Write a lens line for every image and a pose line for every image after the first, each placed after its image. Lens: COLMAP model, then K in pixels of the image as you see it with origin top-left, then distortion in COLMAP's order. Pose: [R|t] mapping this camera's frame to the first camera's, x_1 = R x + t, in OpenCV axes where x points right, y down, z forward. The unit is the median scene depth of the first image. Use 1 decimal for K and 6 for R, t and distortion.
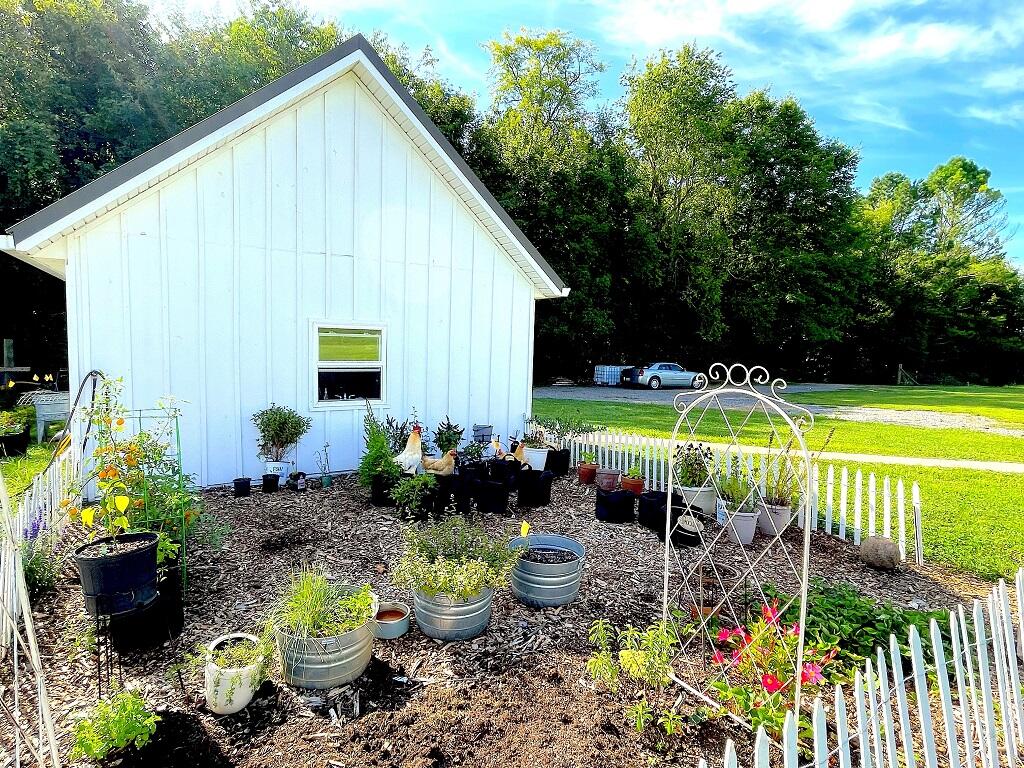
lens RADIAL K [[550.8, 0, 512.0], [0, 550.8, 384.0], [0, 0, 1]] dist [-0.000323, 0.000701]
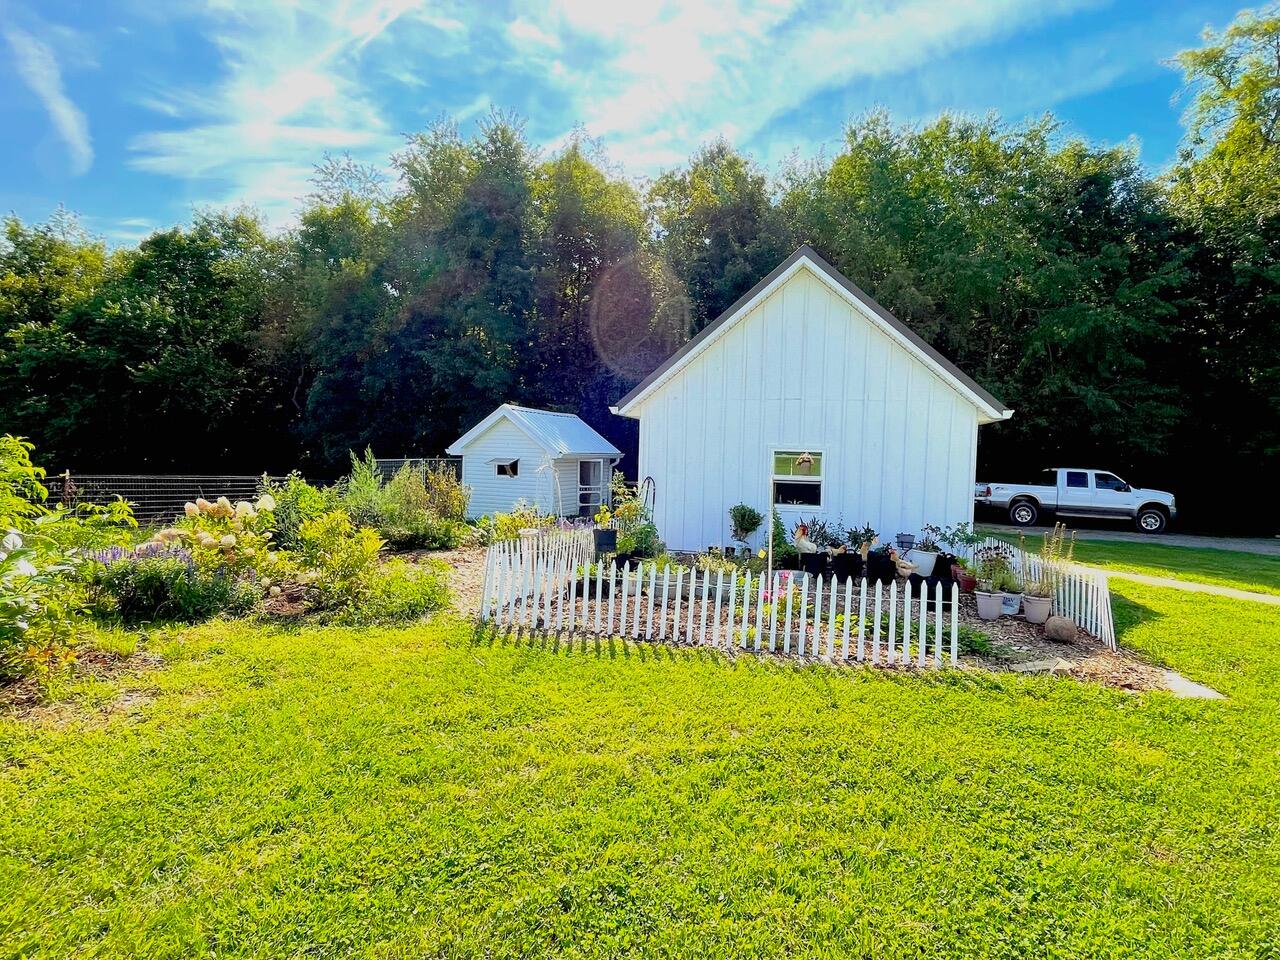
lens RADIAL K [[688.5, 0, 640.0], [0, 688.5, 480.0], [0, 0, 1]] dist [-0.000323, 0.000701]
pose [[0.680203, 0.030199, -0.732401, 0.683354], [-0.063787, 0.997799, -0.018099, 0.024375], [0.730243, 0.059029, 0.680633, -0.433871]]
